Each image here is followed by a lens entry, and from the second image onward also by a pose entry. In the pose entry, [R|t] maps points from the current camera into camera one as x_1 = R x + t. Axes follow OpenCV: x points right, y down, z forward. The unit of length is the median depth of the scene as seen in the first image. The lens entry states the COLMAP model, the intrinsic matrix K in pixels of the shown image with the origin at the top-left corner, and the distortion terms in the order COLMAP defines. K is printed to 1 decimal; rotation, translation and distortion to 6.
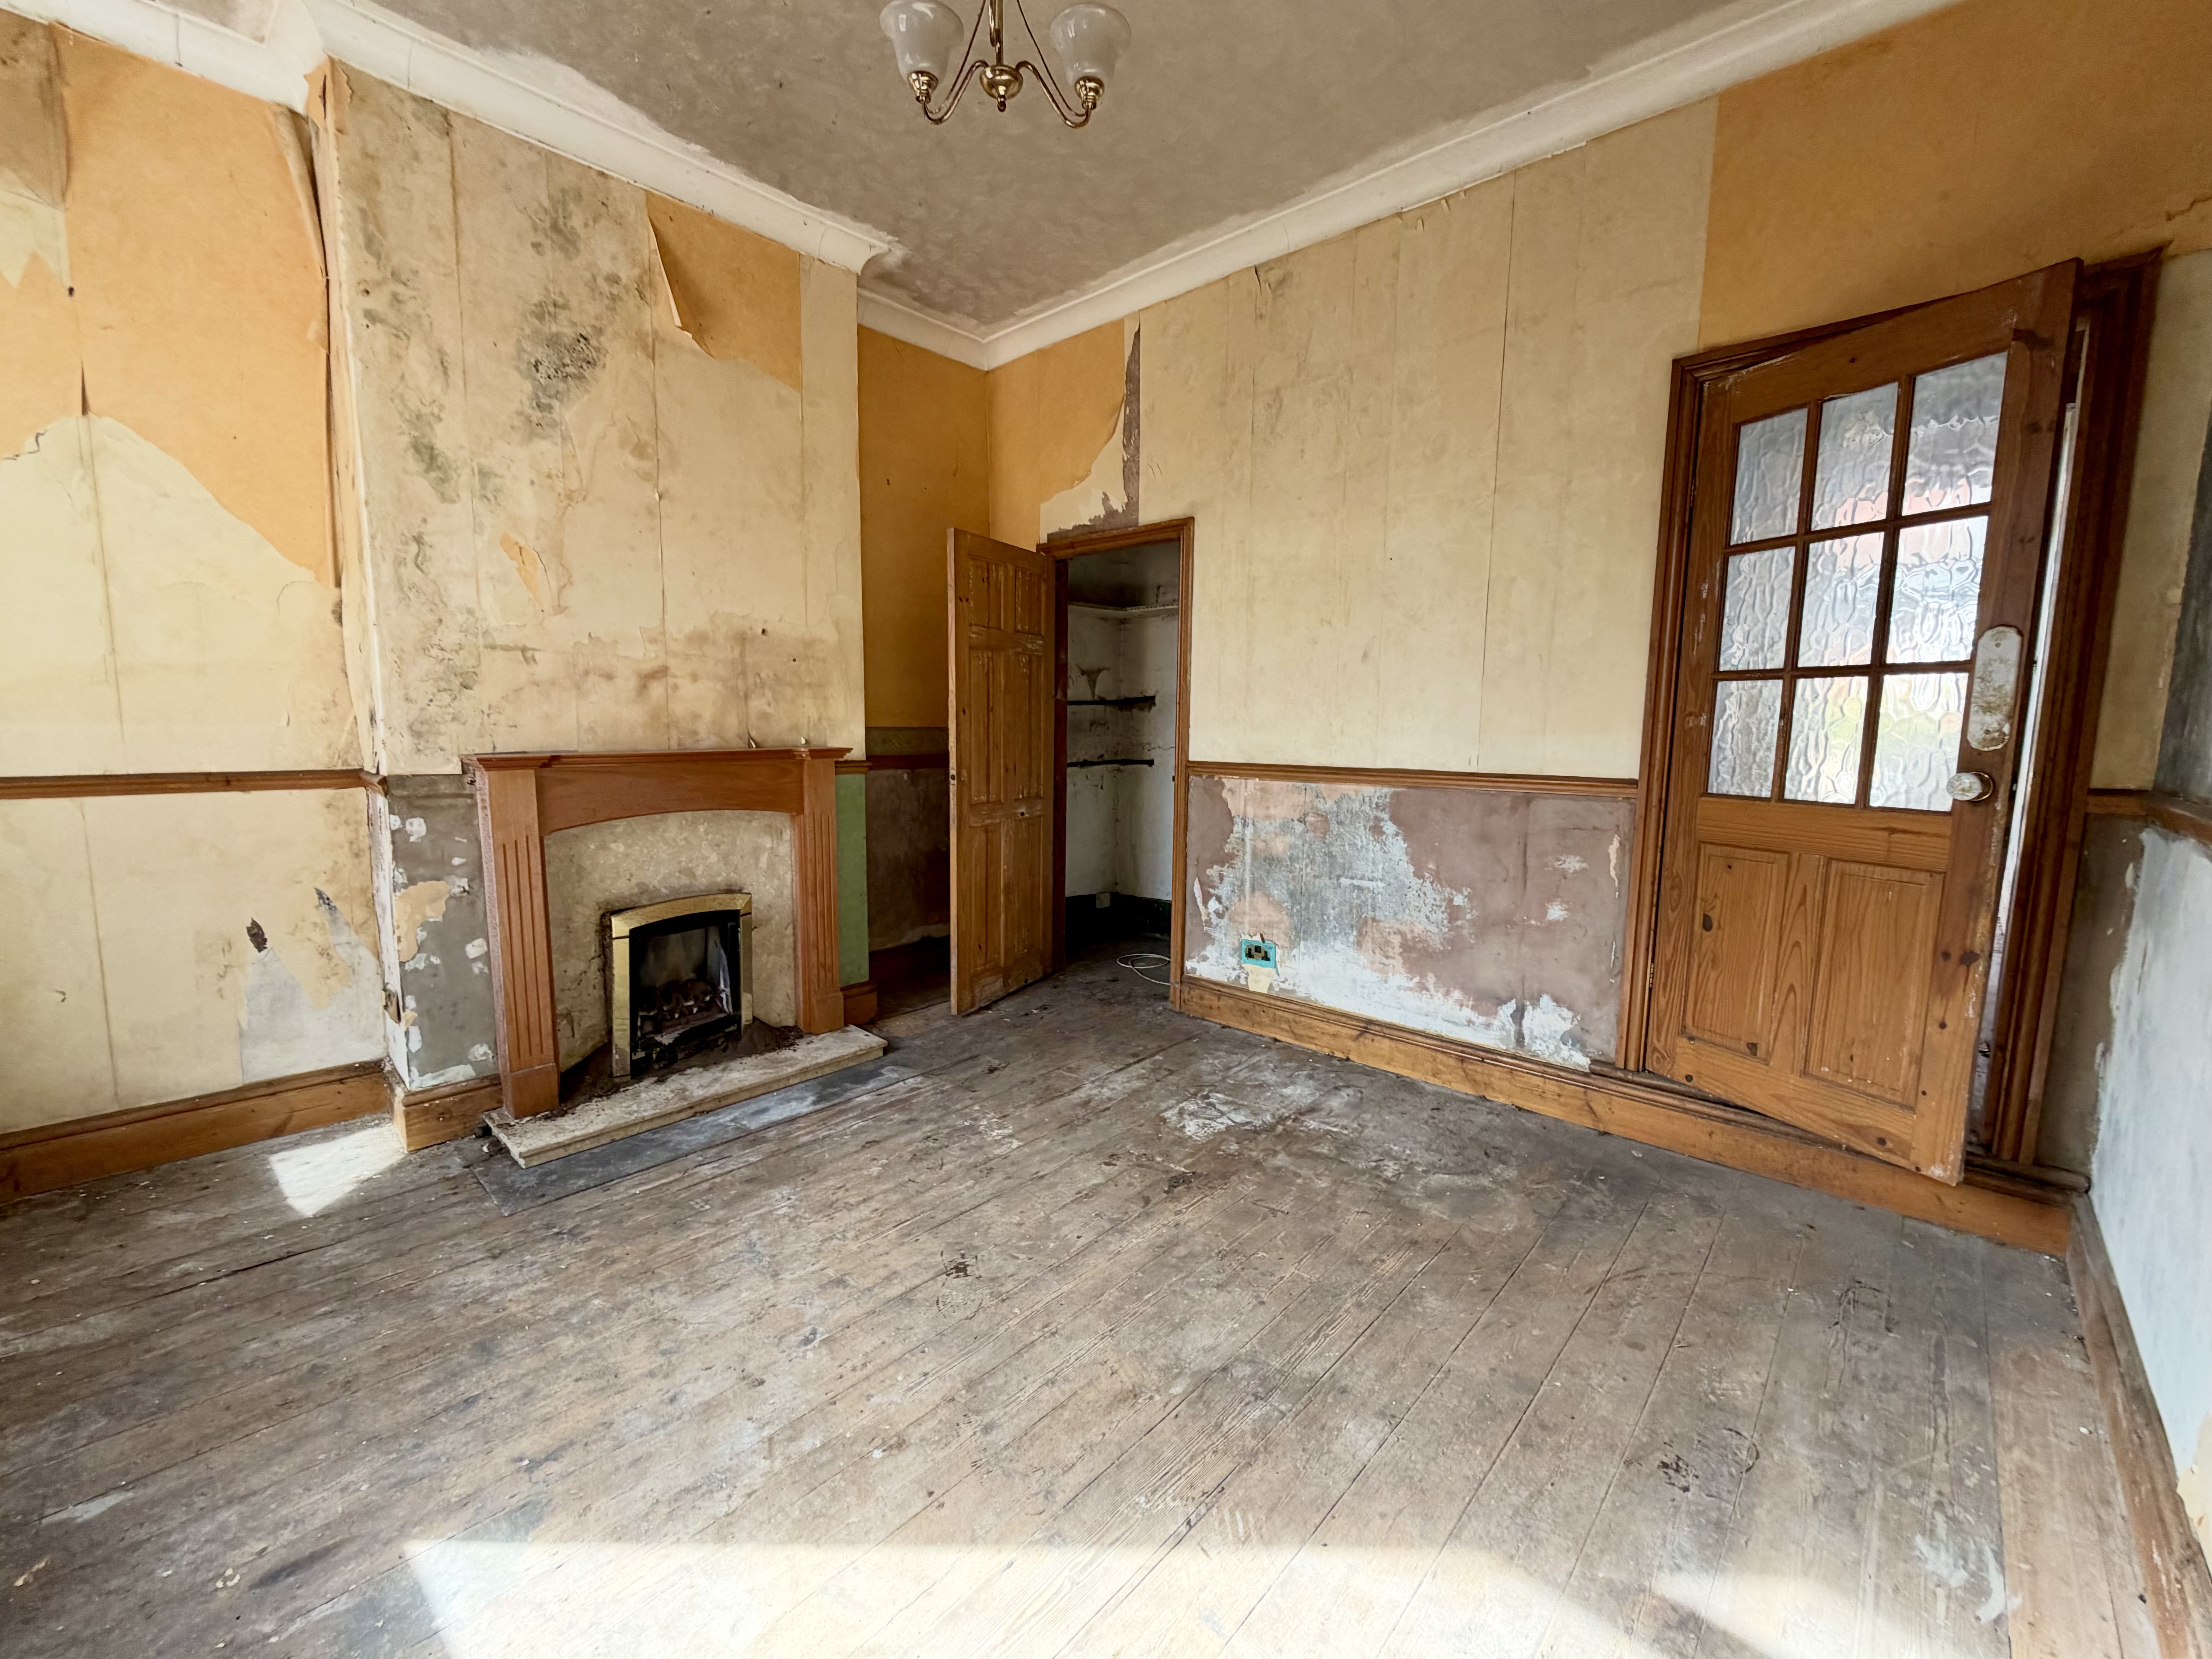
lens RADIAL K [[909.3, 0, 1106.0], [0, 909.3, 829.5], [0, 0, 1]] dist [-0.000286, 0.000109]
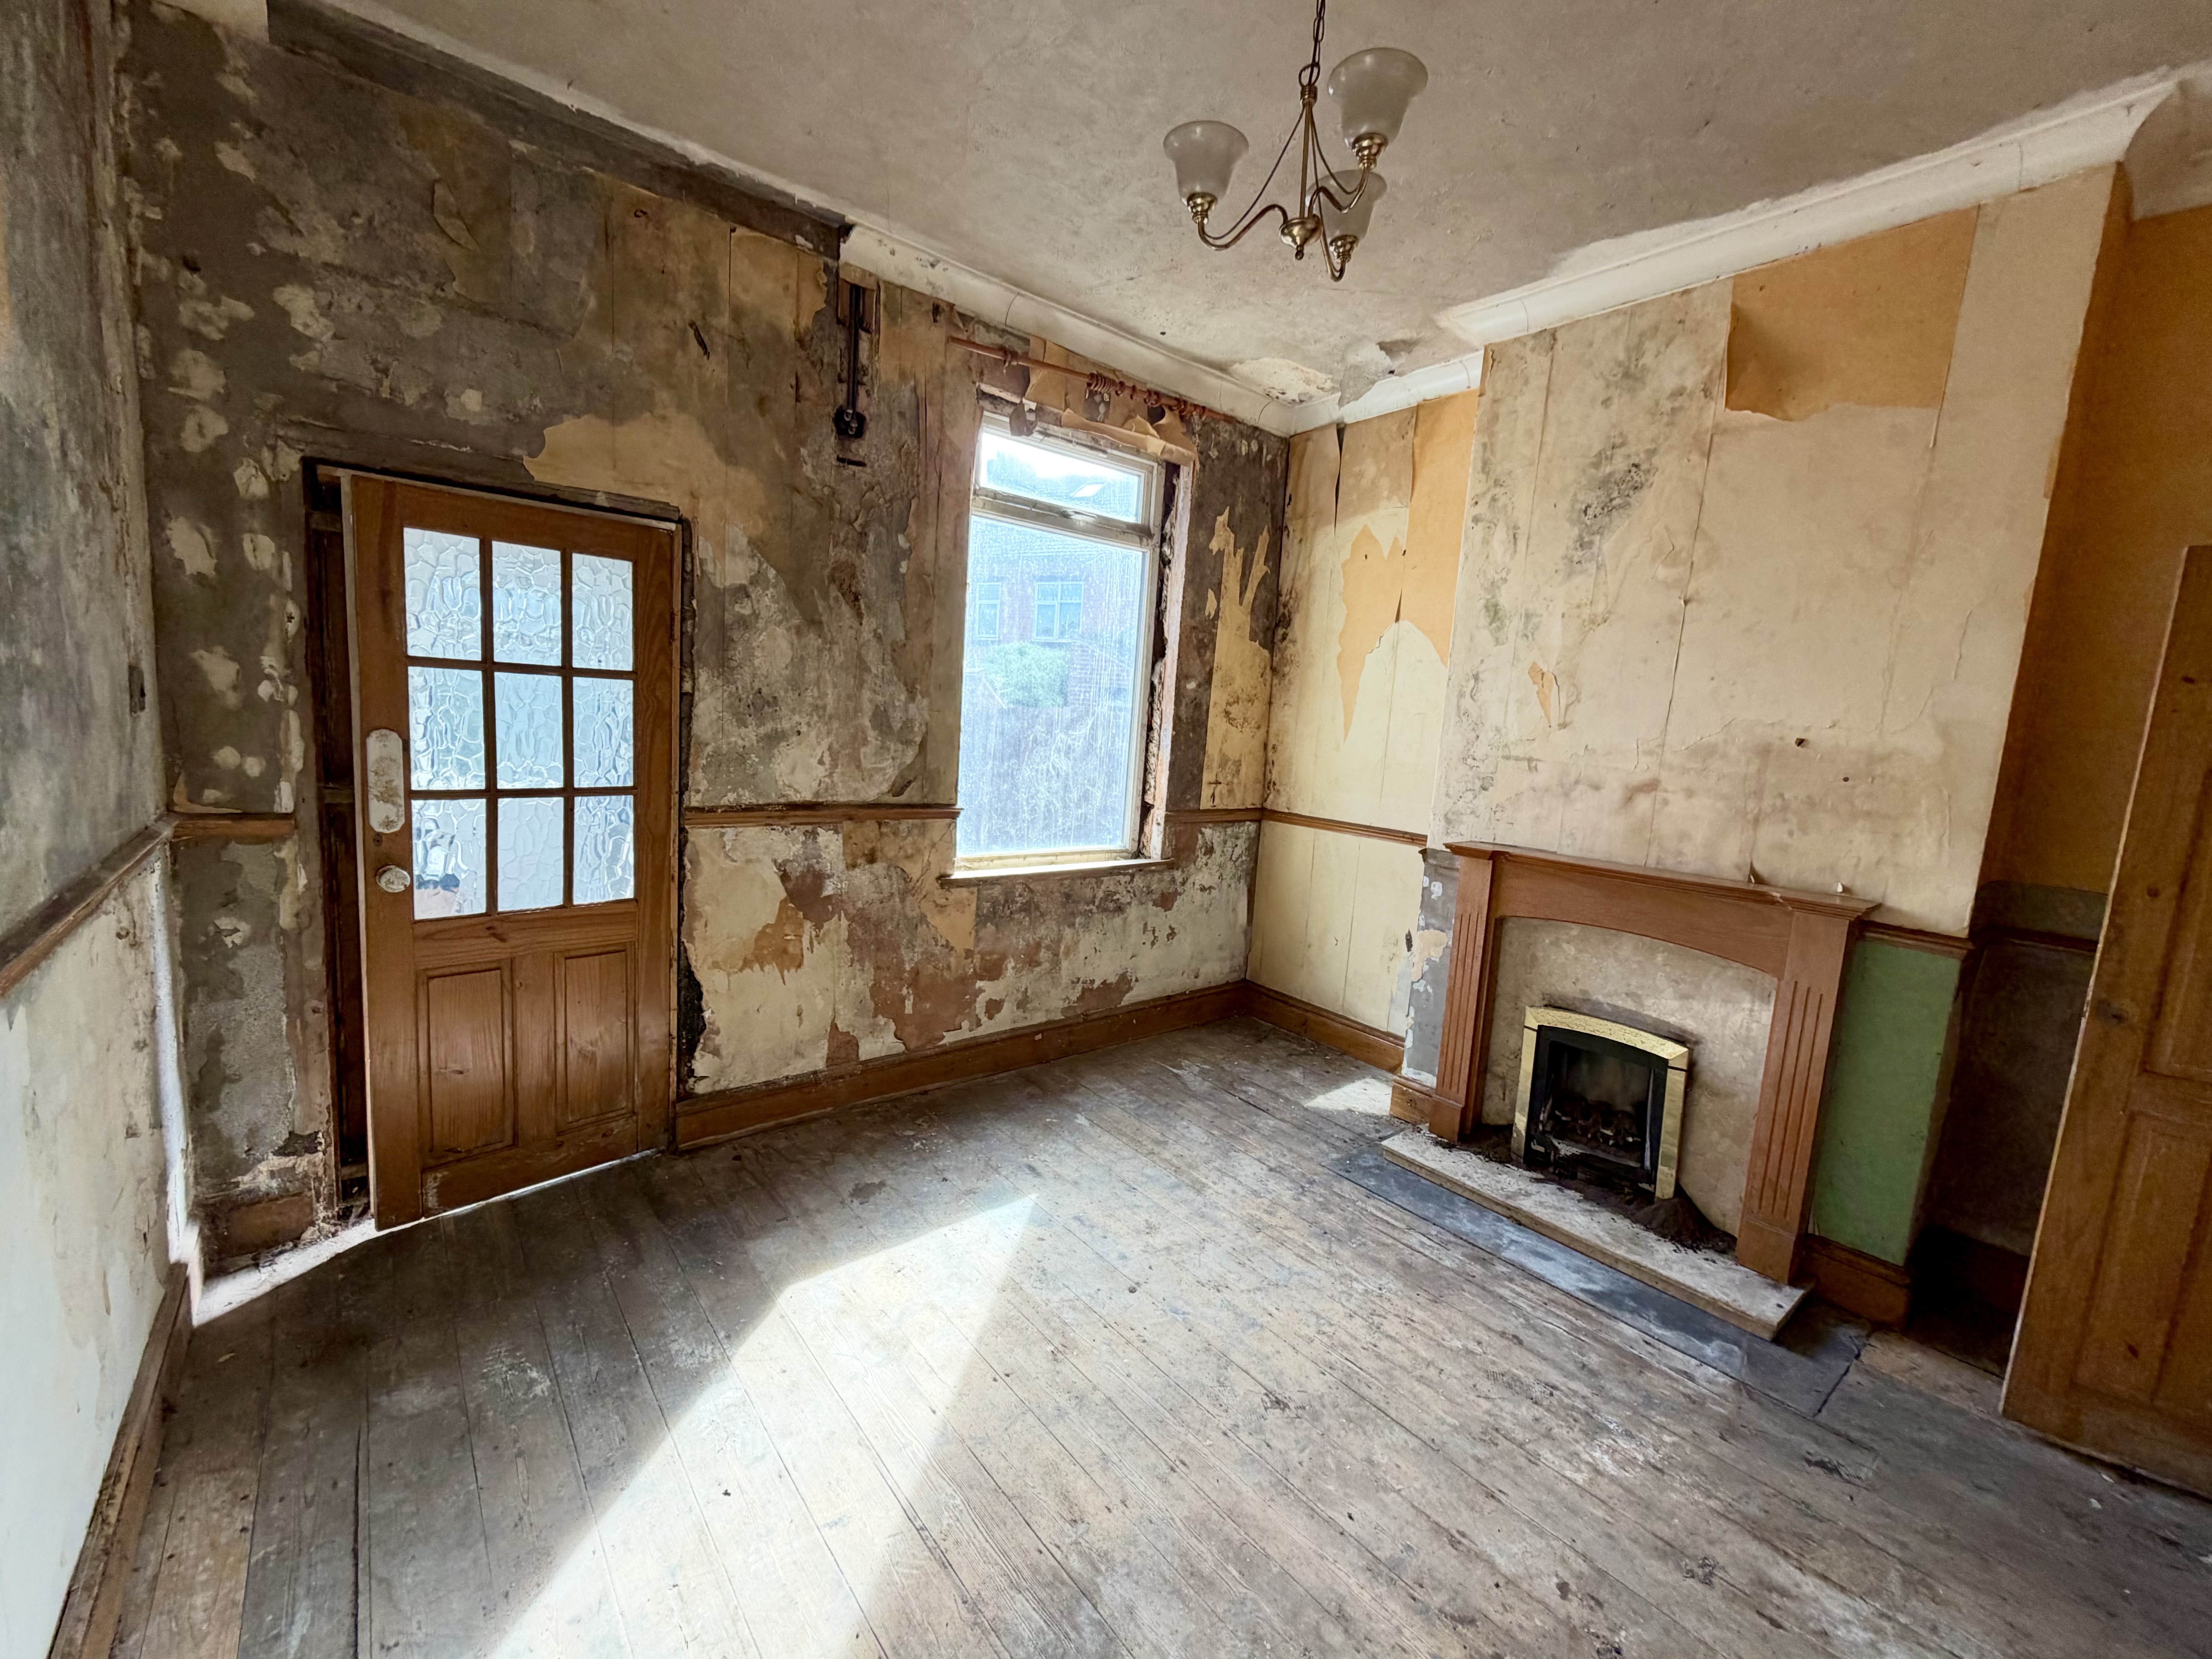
lens RADIAL K [[909.3, 0, 1106.0], [0, 909.3, 829.5], [0, 0, 1]] dist [-0.000286, 0.000109]
pose [[-0.148570, 0.105097, -0.983301, 0.572343], [-0.183212, 0.974197, 0.131806, -0.160147], [0.971782, 0.199735, -0.125481, 0.617042]]
